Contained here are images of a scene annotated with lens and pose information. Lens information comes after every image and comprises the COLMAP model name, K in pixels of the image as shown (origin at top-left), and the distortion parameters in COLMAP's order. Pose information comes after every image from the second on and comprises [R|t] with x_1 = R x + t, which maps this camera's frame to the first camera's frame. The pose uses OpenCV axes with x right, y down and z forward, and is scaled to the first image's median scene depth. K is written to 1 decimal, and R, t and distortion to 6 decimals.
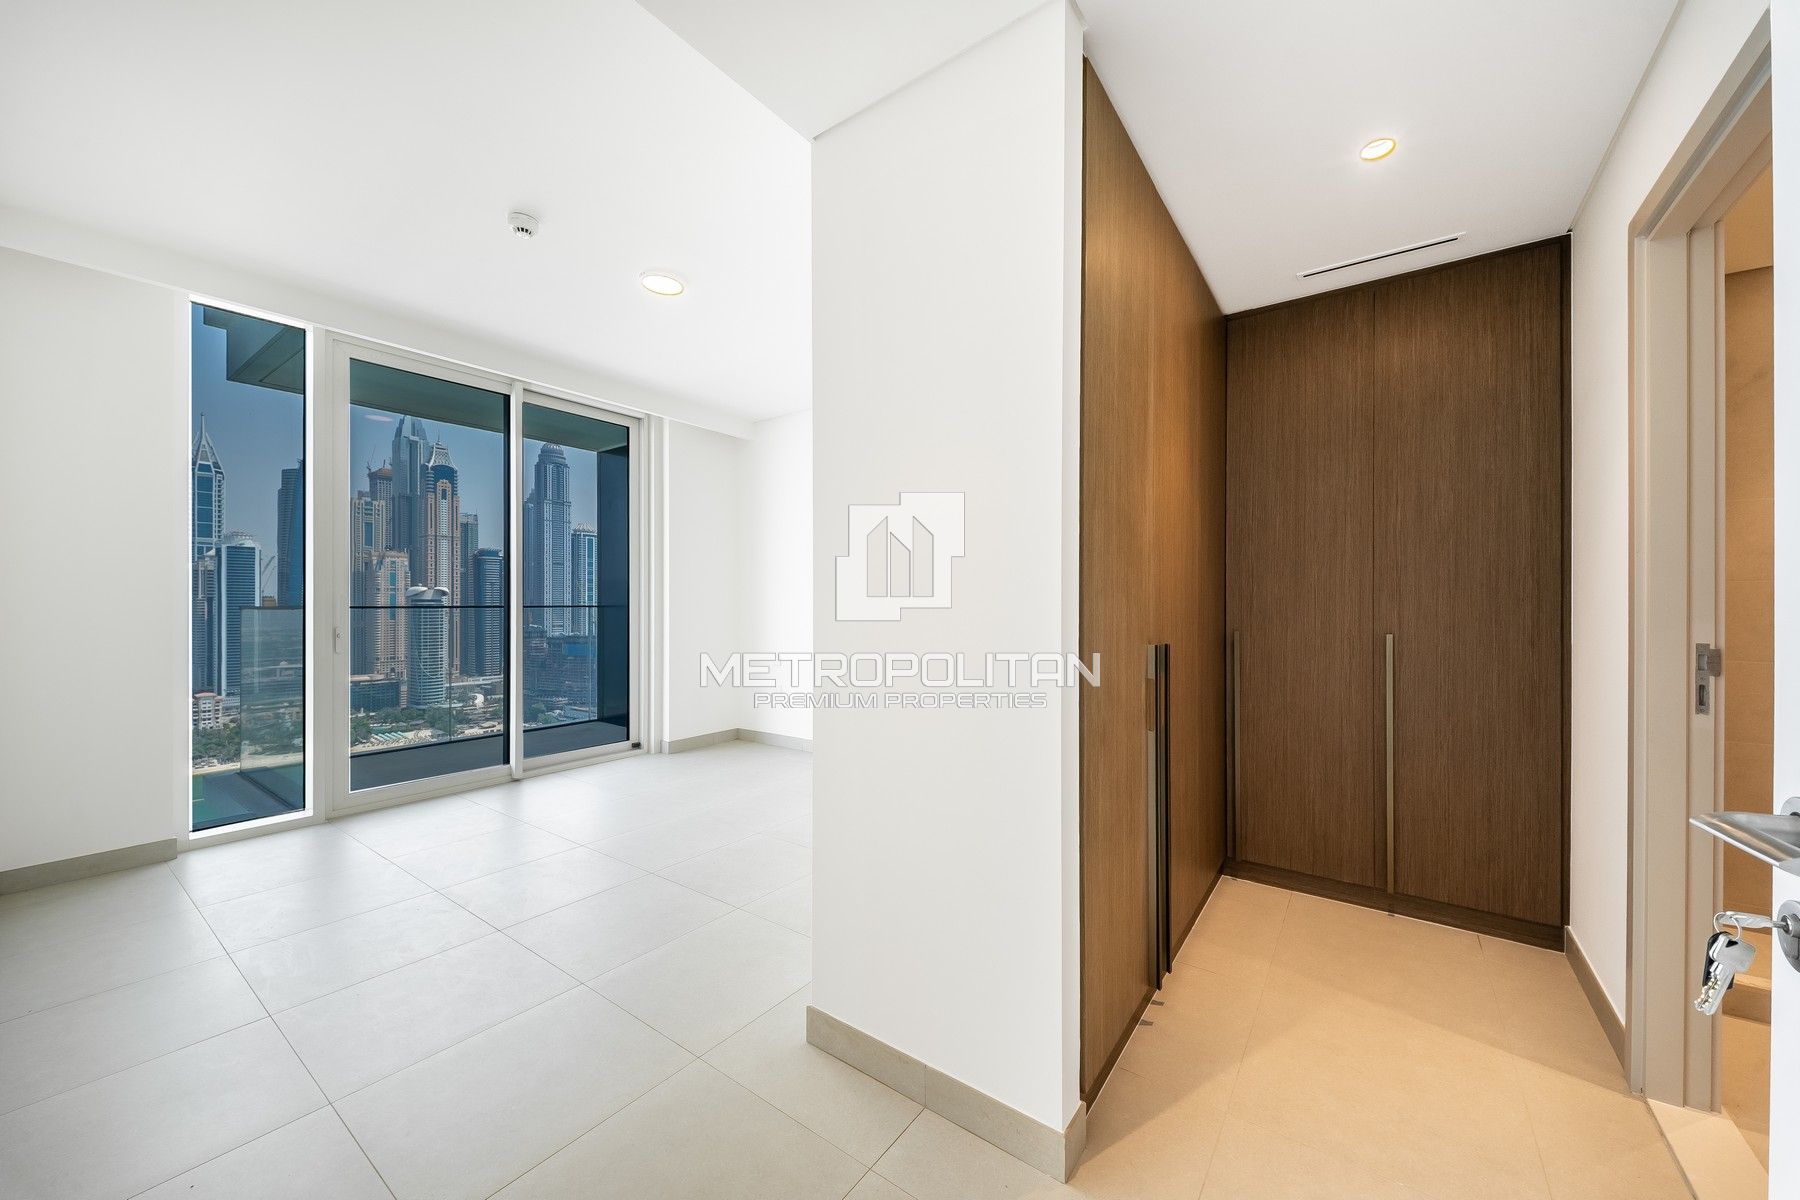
lens RADIAL K [[638.7, 0, 930.9], [0, 638.7, 597.5], [0, 0, 1]] dist [0.011351, -0.005093]
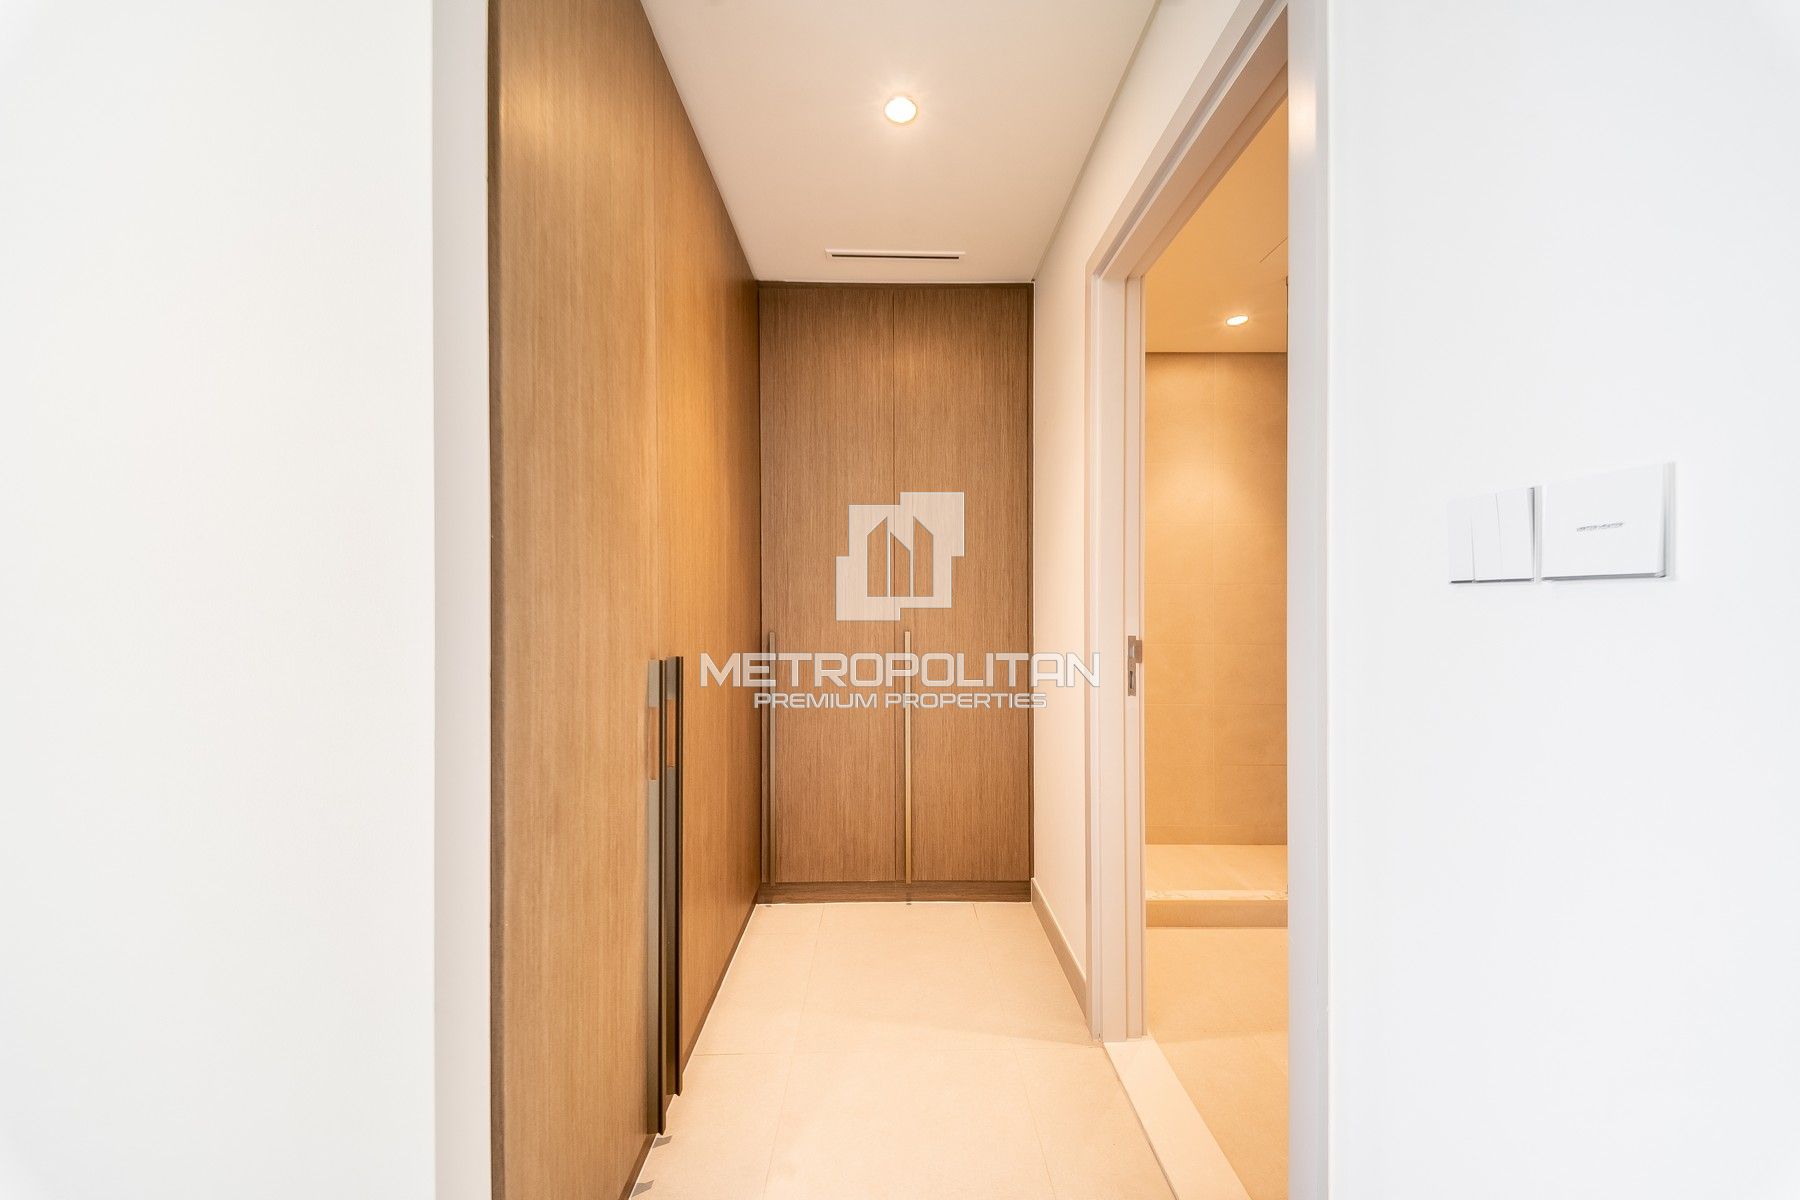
lens RADIAL K [[638.7, 0, 917.8], [0, 638.7, 607.0], [0, 0, 1]] dist [0.011351, -0.005093]
pose [[0.792861, -0.009344, 0.609331, 0.107170], [0.000450, 0.999891, 0.014748, 0.002452], [-0.609402, -0.011419, 0.792779, 0.183806]]
